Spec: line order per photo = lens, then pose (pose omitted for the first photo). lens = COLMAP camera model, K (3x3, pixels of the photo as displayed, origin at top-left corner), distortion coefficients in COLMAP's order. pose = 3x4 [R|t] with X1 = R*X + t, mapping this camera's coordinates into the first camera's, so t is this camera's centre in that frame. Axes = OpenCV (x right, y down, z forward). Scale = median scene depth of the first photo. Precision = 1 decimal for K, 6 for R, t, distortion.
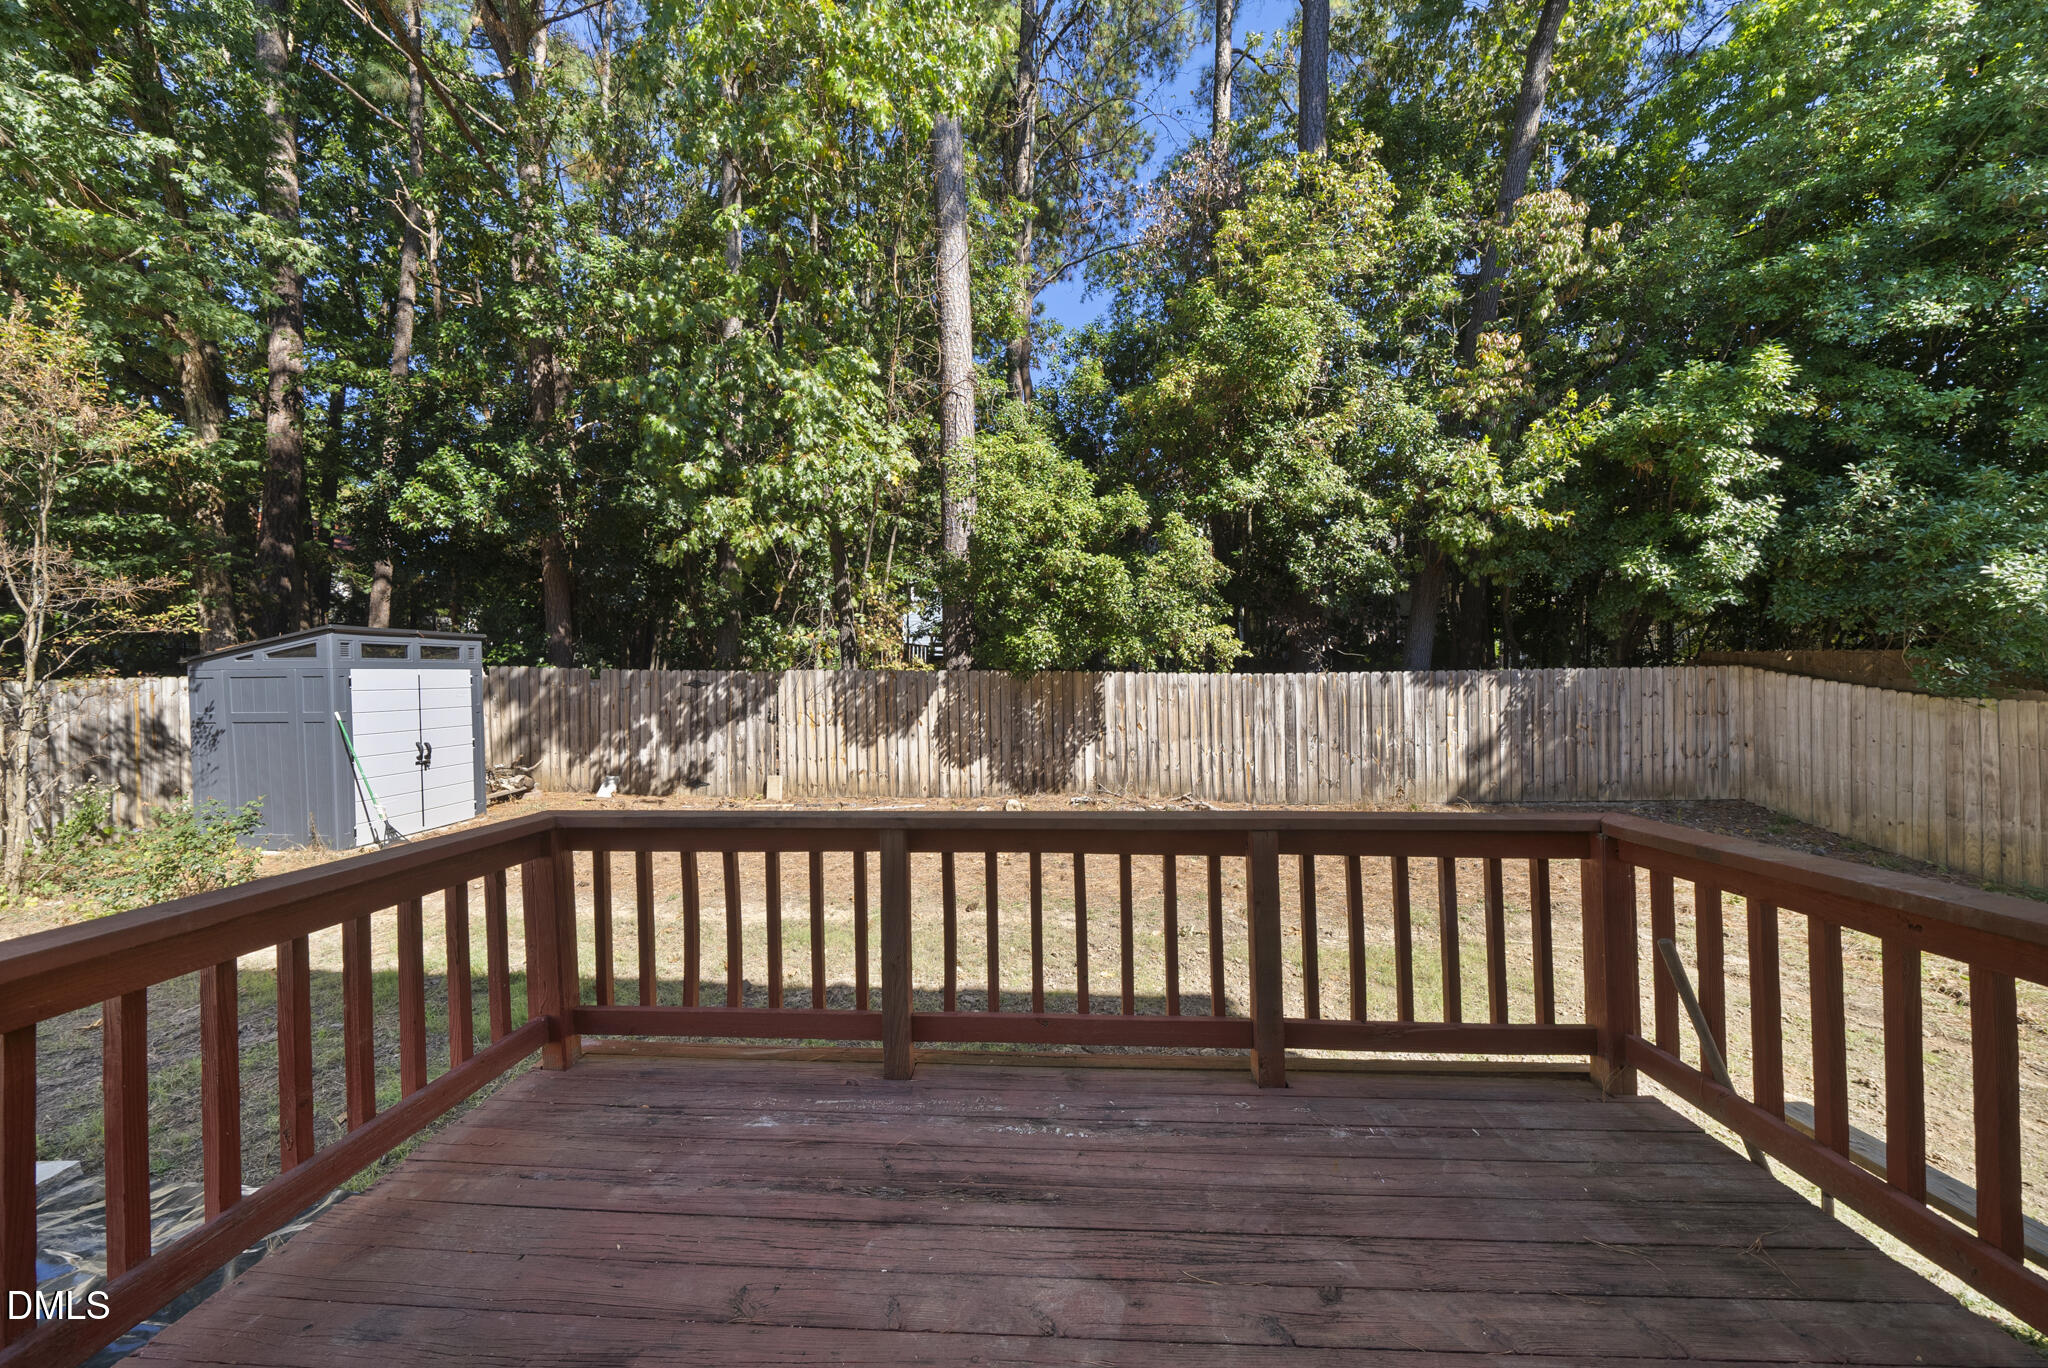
lens RADIAL K [[704.1, 0, 1021.0], [0, 704.1, 694.9], [0, 0, 1]] dist [-0.003806, -0.000888]
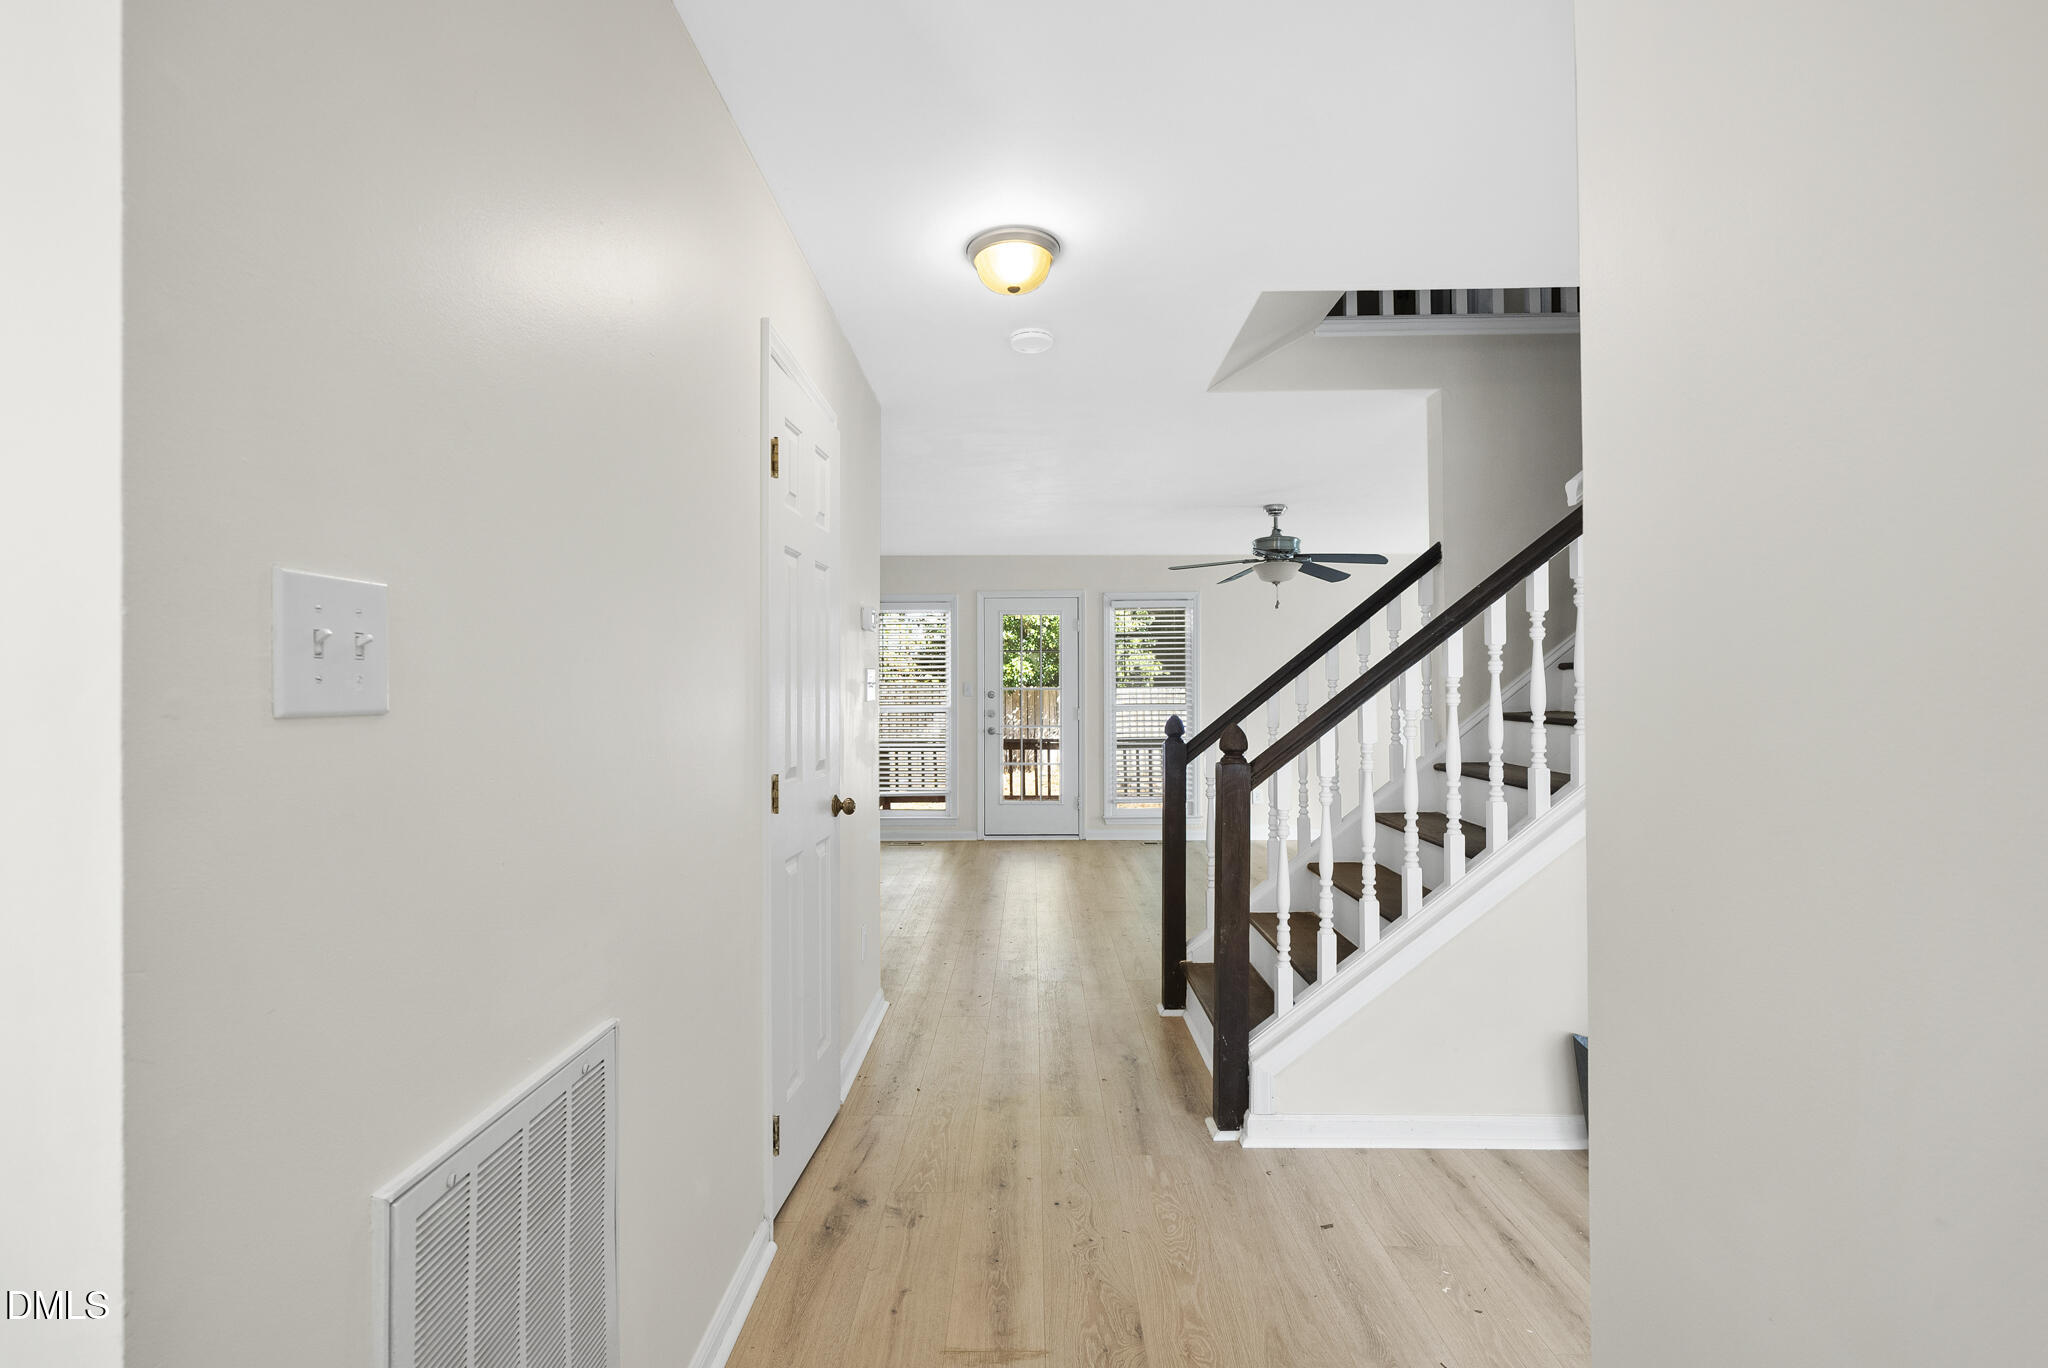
lens RADIAL K [[924.9, 0, 1031.7], [0, 924.9, 691.1], [0, 0, 1]] dist [-0.002696, 0.000368]
pose [[0.998371, 0.010143, 0.056140, -0.056680], [-0.009899, 0.999940, -0.004626, -0.014874], [-0.056184, 0.004063, 0.998412, -0.964106]]
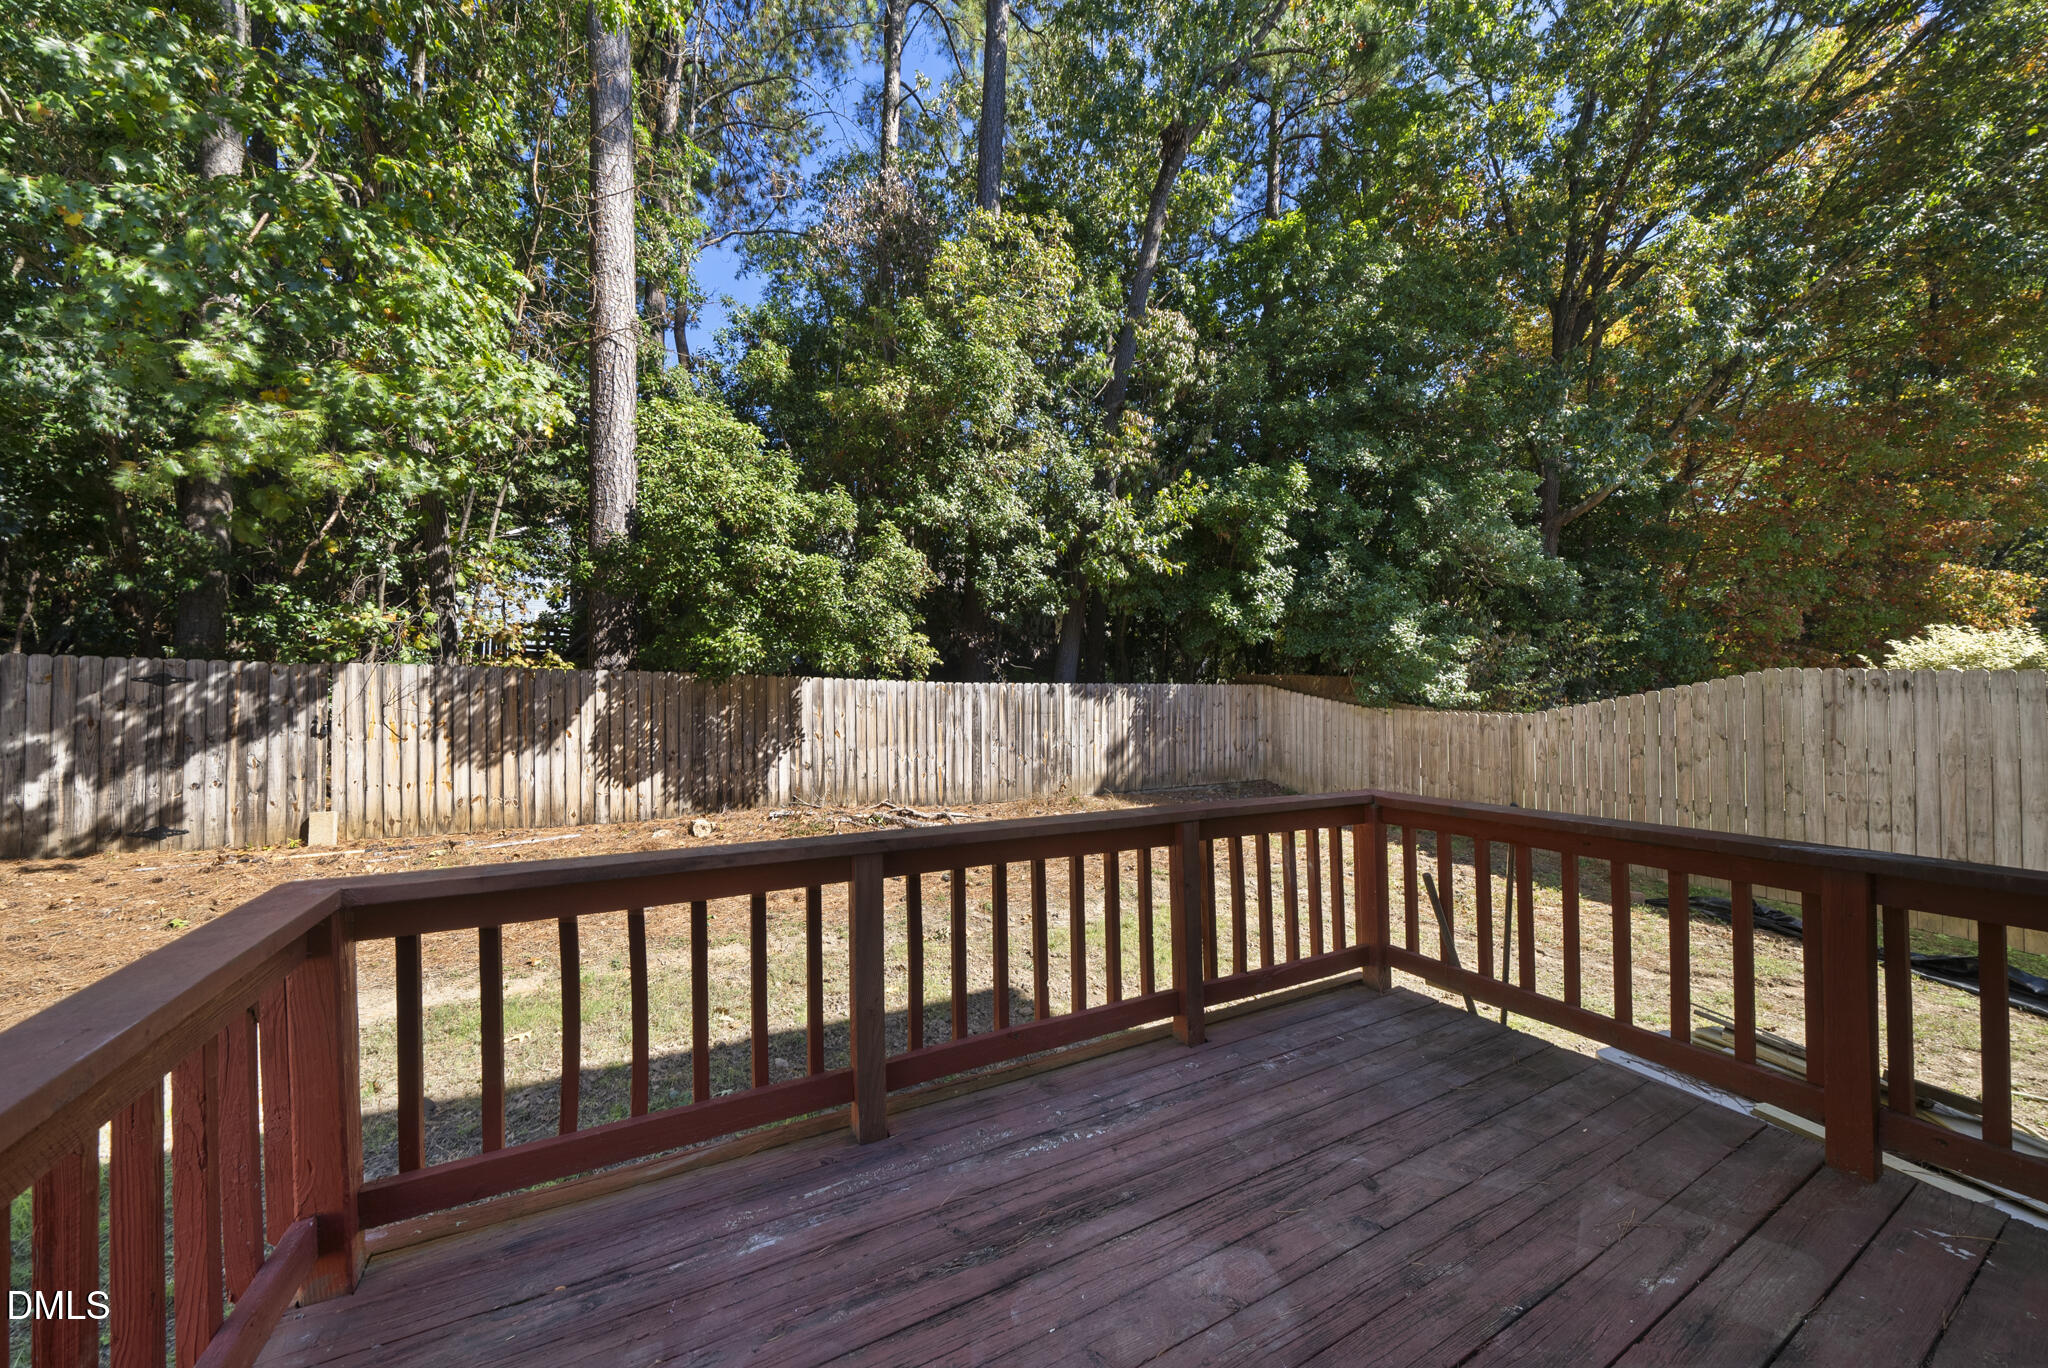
lens RADIAL K [[704.1, 0, 1023.6], [0, 704.1, 693.8], [0, 0, 1]] dist [-0.003806, -0.000888]
pose [[0.856536, 0.013768, 0.515903, -0.127488], [-0.007396, 0.999869, -0.014403, 0.001334], [-0.516034, 0.008521, 0.856526, 0.041893]]
